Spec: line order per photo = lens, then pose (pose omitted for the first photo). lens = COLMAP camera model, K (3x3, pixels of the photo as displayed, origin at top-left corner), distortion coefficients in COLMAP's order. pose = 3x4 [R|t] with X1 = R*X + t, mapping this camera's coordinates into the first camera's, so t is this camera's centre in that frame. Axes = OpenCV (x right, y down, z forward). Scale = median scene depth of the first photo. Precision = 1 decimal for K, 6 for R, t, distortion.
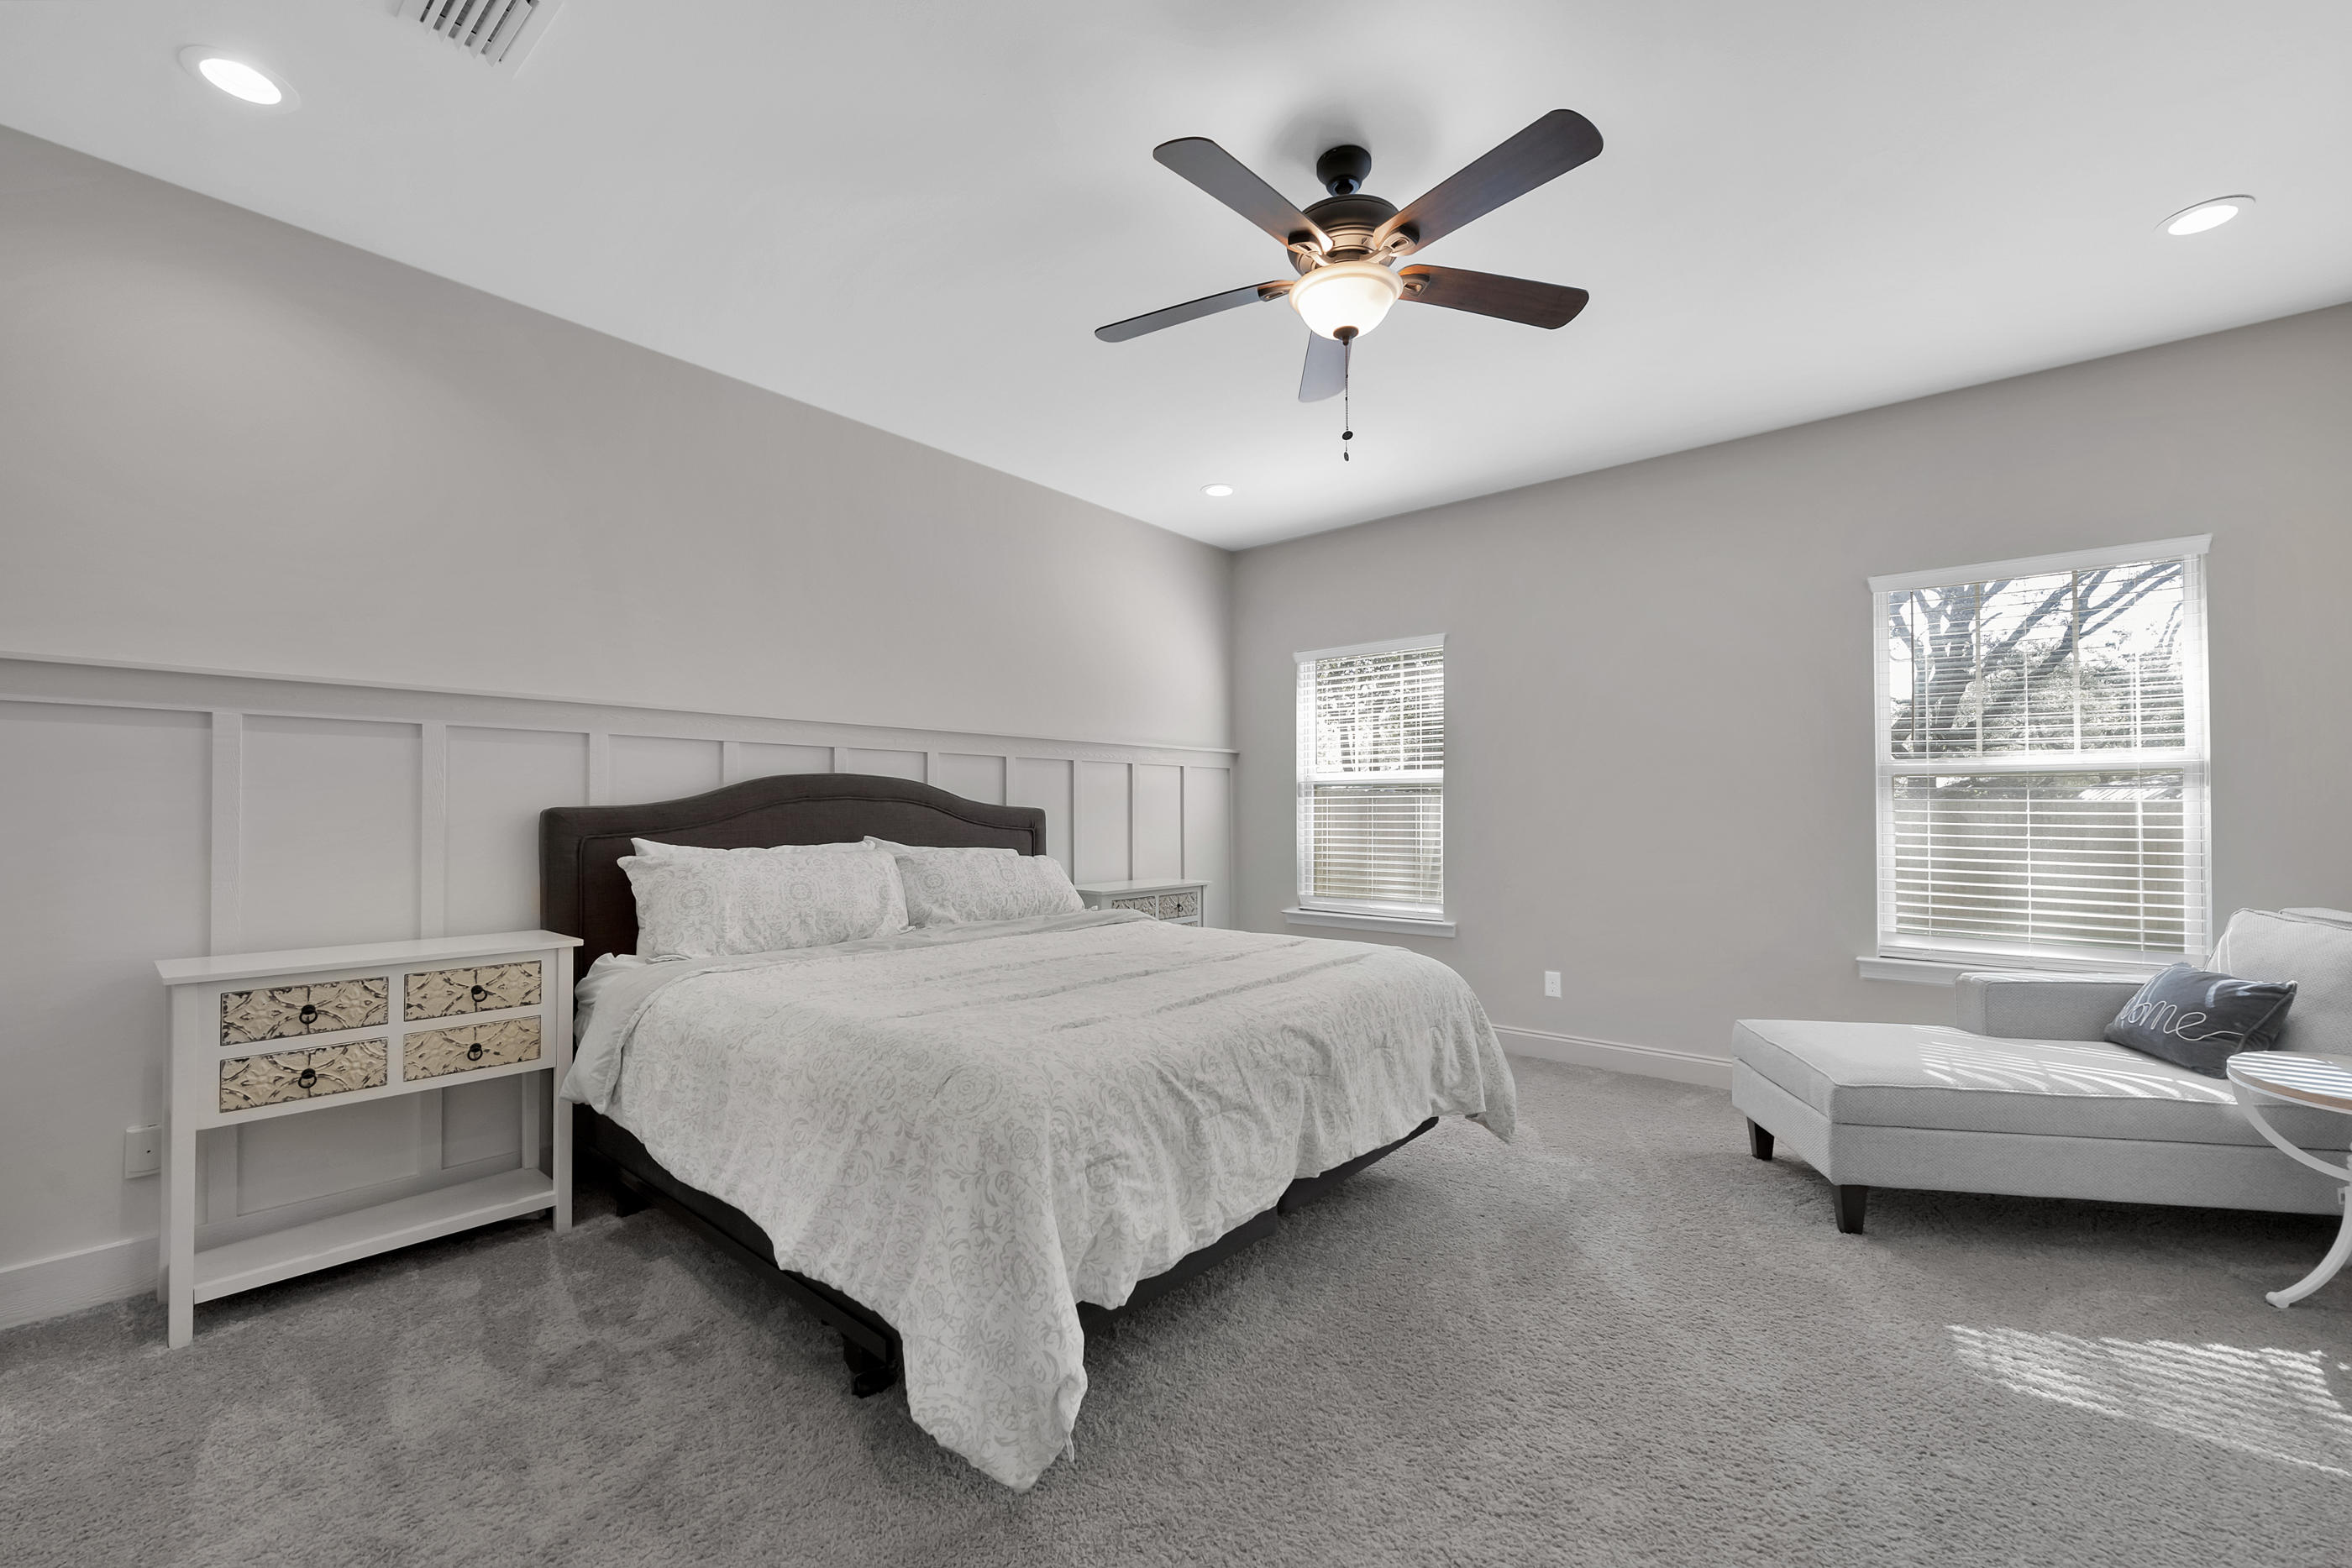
lens RADIAL K [[943.2, 0, 1175.9], [0, 943.2, 804.7], [0, 0, 1]] dist [0.018376, -0.000157]
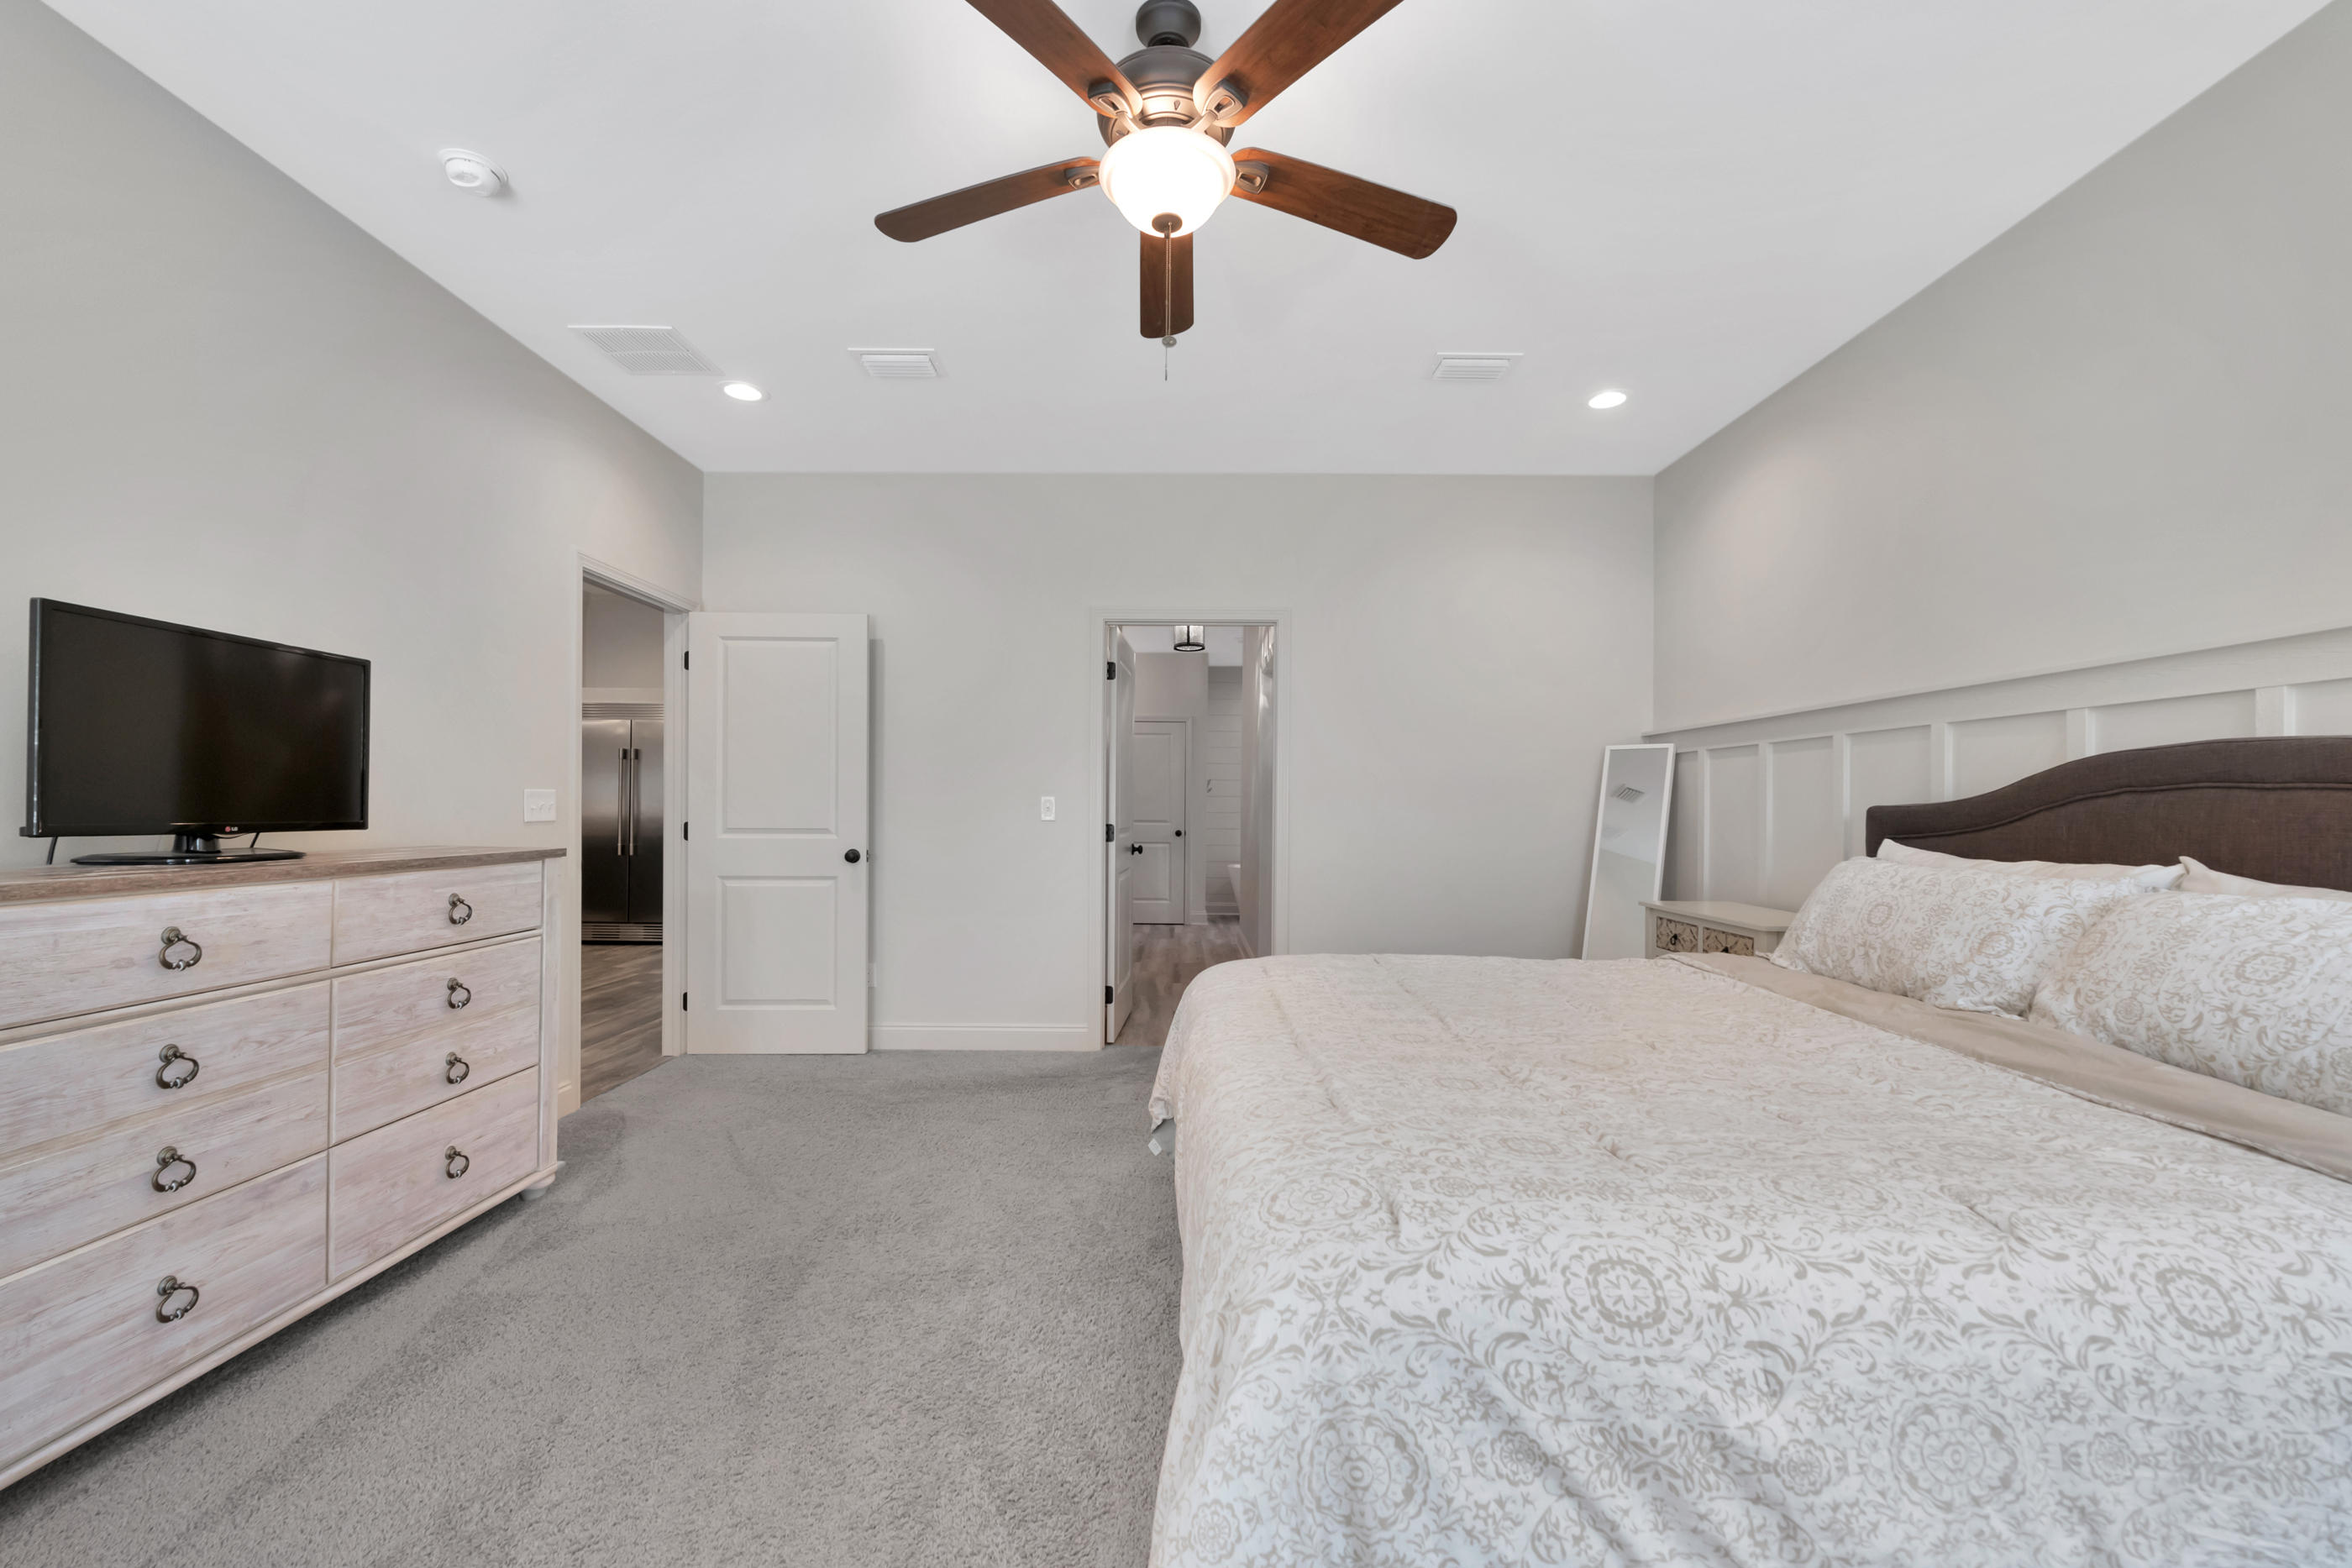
lens RADIAL K [[975.3, 0, 1175.0], [0, 975.3, 791.7], [0, 0, 1]] dist [-0.000918, -0.000285]
pose [[-0.770560, -0.015644, -0.637176, 0.499200], [-0.001998, 0.999753, -0.022130, 0.010788], [0.637365, -0.015779, -0.770401, 1.160029]]
